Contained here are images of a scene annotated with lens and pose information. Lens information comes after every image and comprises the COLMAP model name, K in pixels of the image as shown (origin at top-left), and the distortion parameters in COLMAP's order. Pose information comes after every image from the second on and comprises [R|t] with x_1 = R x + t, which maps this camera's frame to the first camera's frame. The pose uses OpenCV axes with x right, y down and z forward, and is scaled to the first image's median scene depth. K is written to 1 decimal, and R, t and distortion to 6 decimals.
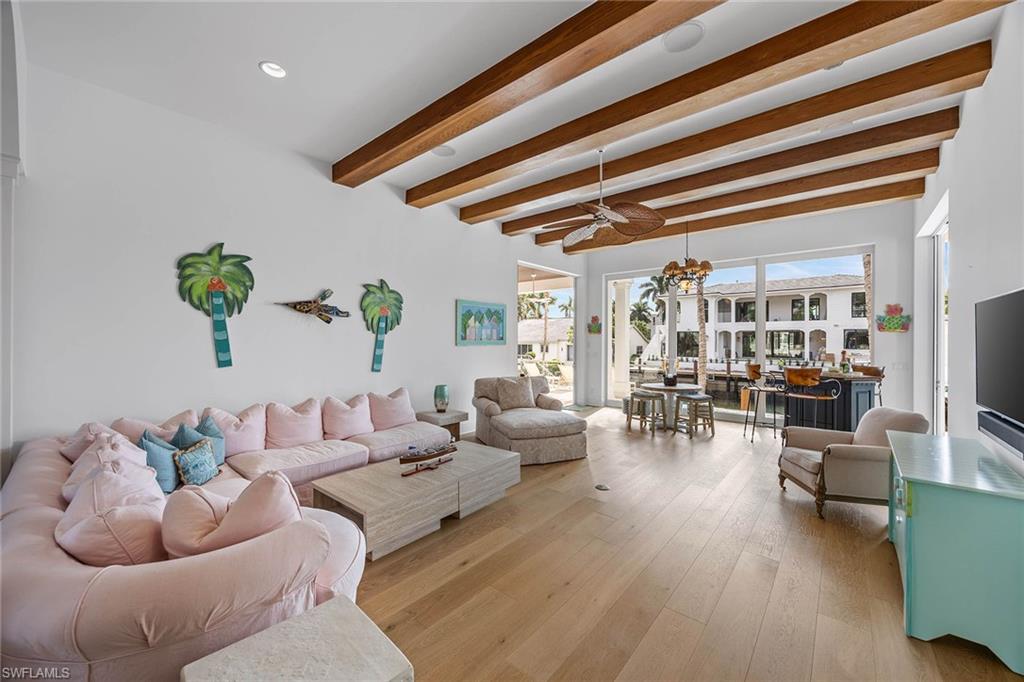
lens RADIAL K [[388.9, 0, 512.2], [0, 388.9, 340.8], [0, 0, 1]] dist [-0.019657, -0.000099]
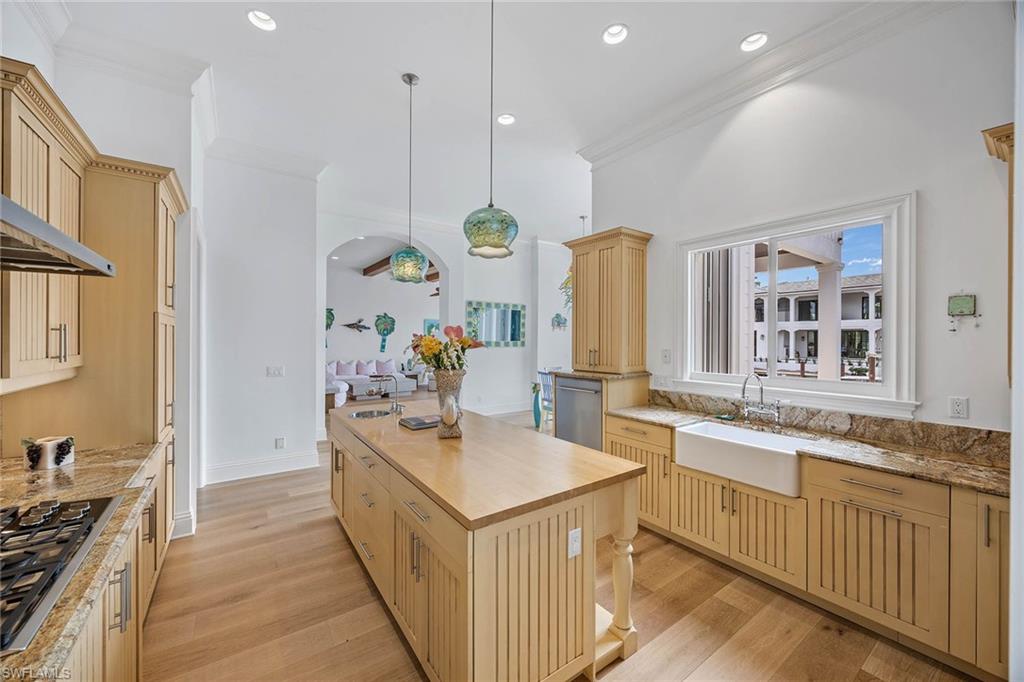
lens RADIAL K [[388.9, 0, 512.1], [0, 388.9, 340.9], [0, 0, 1]] dist [-0.019657, -0.000099]
pose [[0.969463, 0.006179, -0.245159, 0.969296], [-0.004593, 0.999965, 0.007041, -0.007368], [0.245194, -0.005700, 0.969457, -1.075856]]
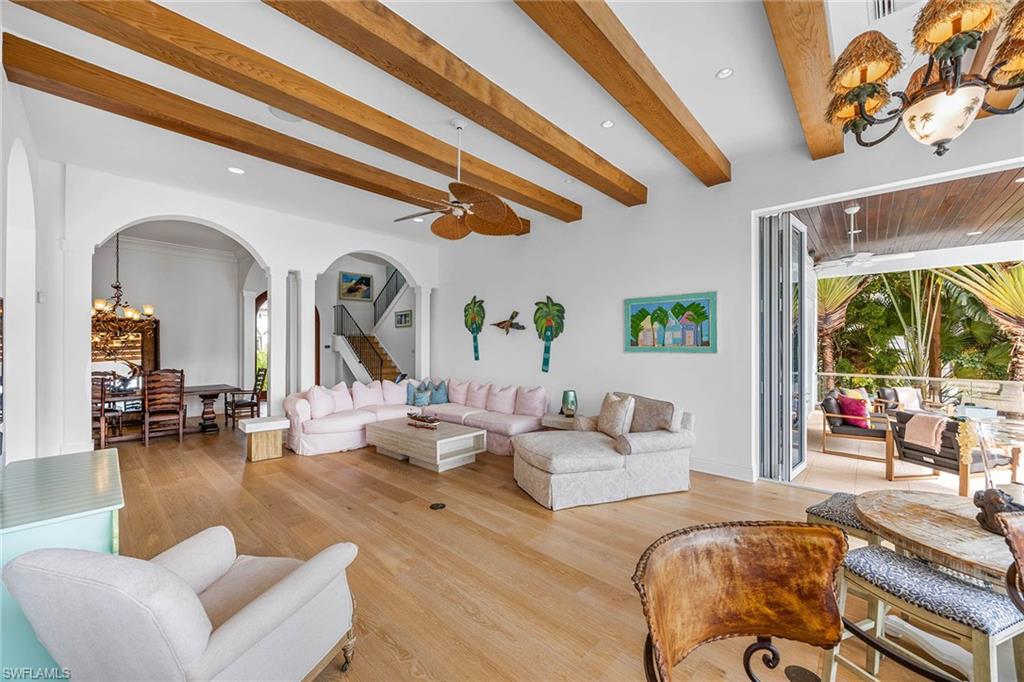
lens RADIAL K [[388.9, 0, 511.1], [0, 388.9, 344.8], [0, 0, 1]] dist [-0.019657, -0.000099]
pose [[-0.039229, -0.004949, -0.999218, 0.856497], [-0.001195, 0.999987, -0.004906, 0.000084], [0.999230, 0.001002, -0.039234, 0.906167]]
